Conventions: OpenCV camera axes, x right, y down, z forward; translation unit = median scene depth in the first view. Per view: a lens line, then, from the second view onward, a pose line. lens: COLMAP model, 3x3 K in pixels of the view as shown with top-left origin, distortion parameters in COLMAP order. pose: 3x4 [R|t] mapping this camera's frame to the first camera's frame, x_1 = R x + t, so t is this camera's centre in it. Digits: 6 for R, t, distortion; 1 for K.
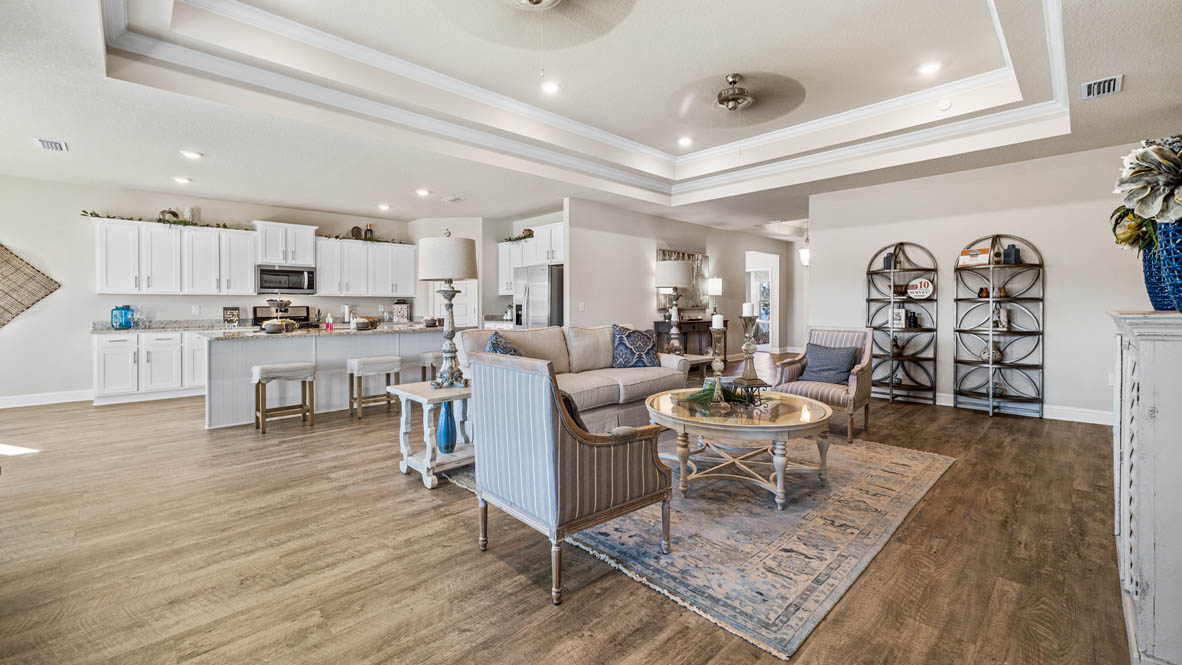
lens RADIAL K [[477.8, 0, 591.5], [0, 477.8, 307.9], [0, 0, 1]] dist [0.000415, 0.000109]
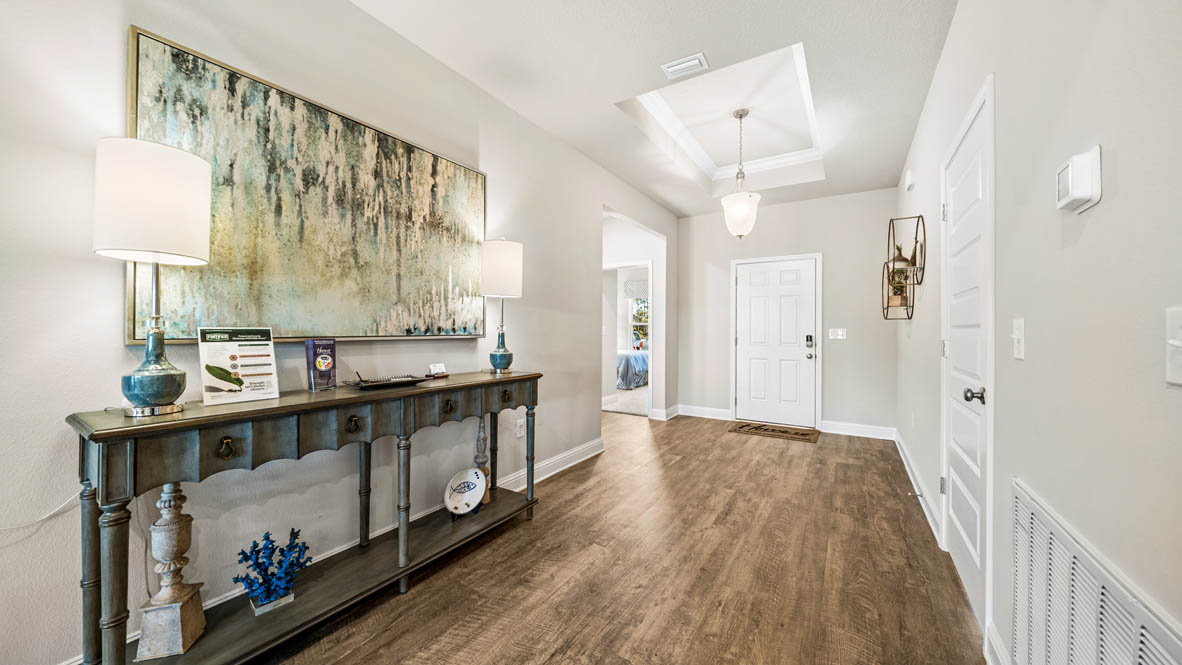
lens RADIAL K [[409.7, 0, 591.0], [0, 409.7, 332.5], [0, 0, 1]] dist [-0.000137, -0.000012]
pose [[0.971572, 0.005129, 0.236688, 0.357500], [-0.004536, 0.999985, -0.003049, -0.003042], [-0.236700, 0.001889, 0.971581, 1.020385]]
